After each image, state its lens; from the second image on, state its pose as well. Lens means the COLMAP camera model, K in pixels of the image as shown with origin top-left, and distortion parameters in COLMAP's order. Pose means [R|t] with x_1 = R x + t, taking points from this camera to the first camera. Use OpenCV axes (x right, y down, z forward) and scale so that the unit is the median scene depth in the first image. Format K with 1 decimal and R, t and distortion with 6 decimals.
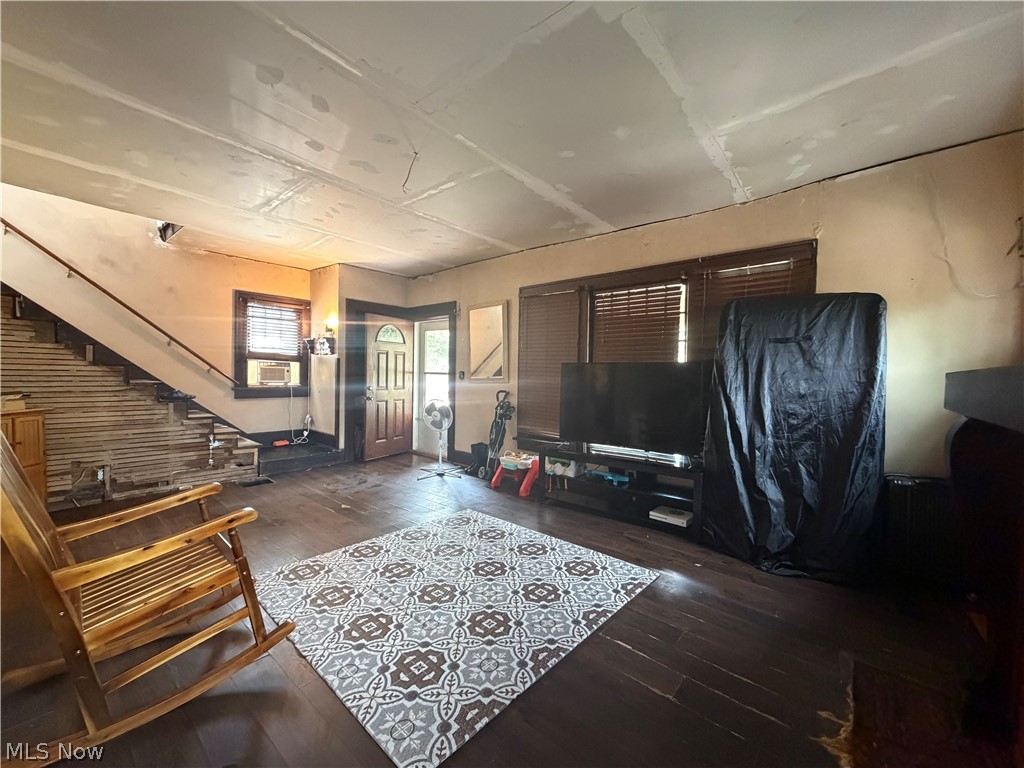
lens RADIAL K [[408.9, 0, 511.1], [0, 408.9, 384.4], [0, 0, 1]] dist [-0.000053, 0.000440]
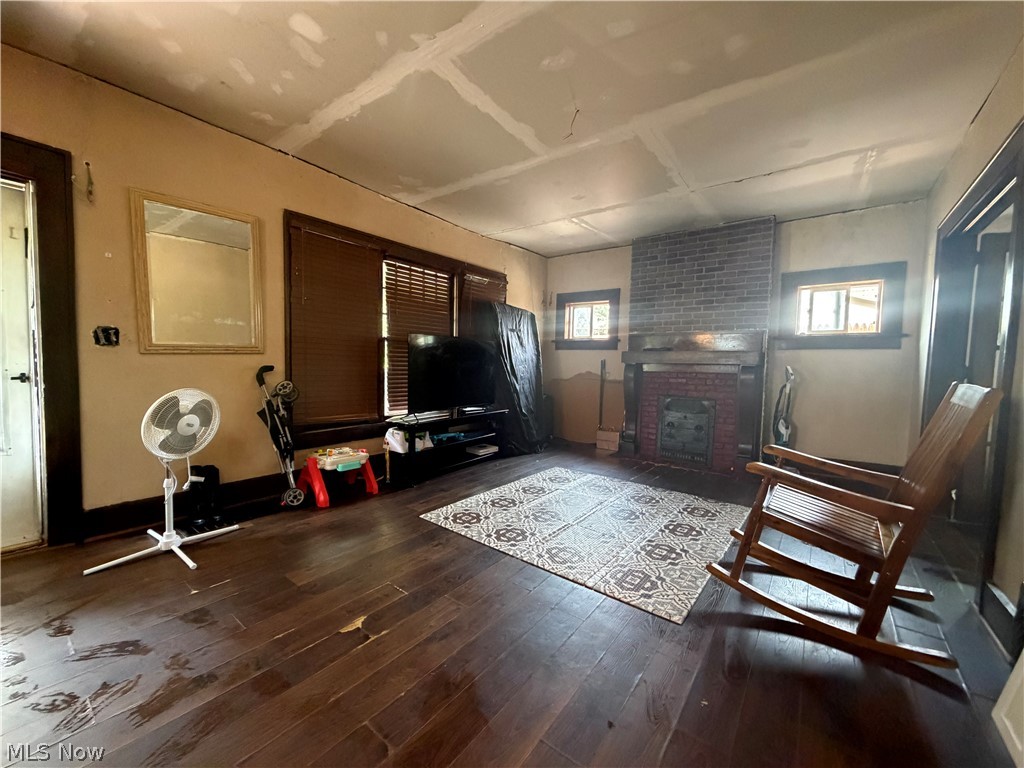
lens RADIAL K [[408.9, 0, 510.2], [0, 408.9, 385.3], [0, 0, 1]] dist [-0.000053, 0.000440]
pose [[-0.059566, -0.073807, 0.995492, -1.040848], [0.004036, 0.997237, 0.074178, -0.000820], [-0.998216, 0.008436, -0.059103, 1.042093]]
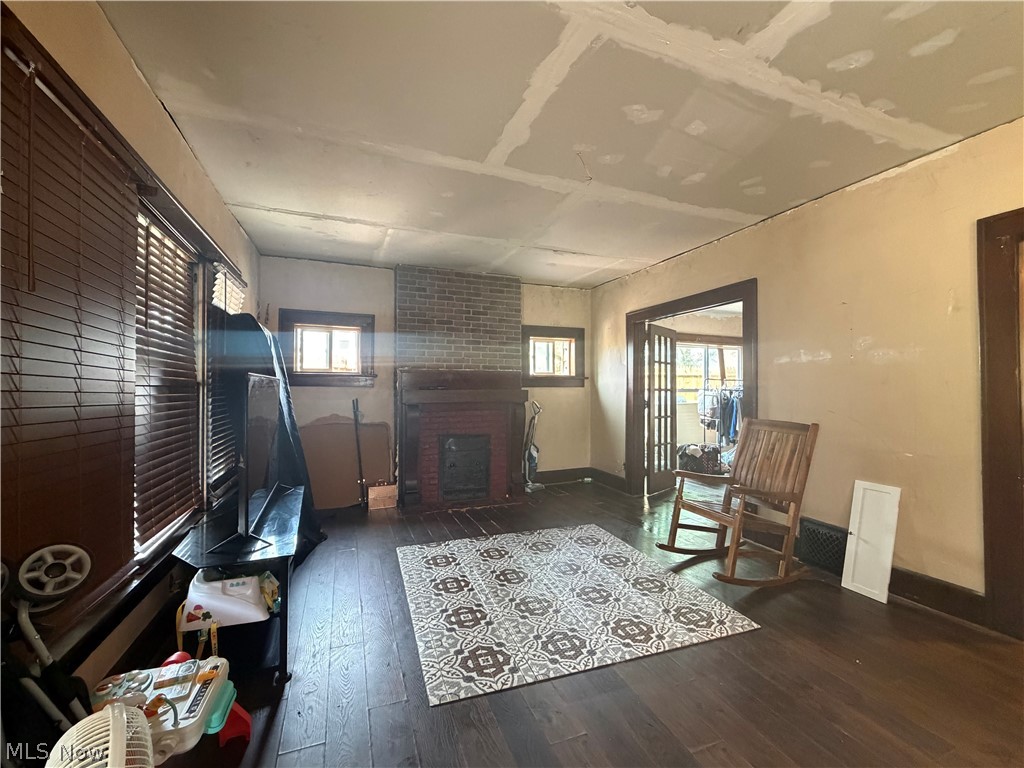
lens RADIAL K [[429.8, 0, 513.5], [0, 429.8, 386.2], [0, 0, 1]] dist [-0.000079, -0.000167]
pose [[-0.886332, -0.016064, 0.462772, -0.470563], [-0.005450, 0.999691, 0.024264, -0.064206], [-0.463019, 0.018984, -0.886145, 1.634295]]
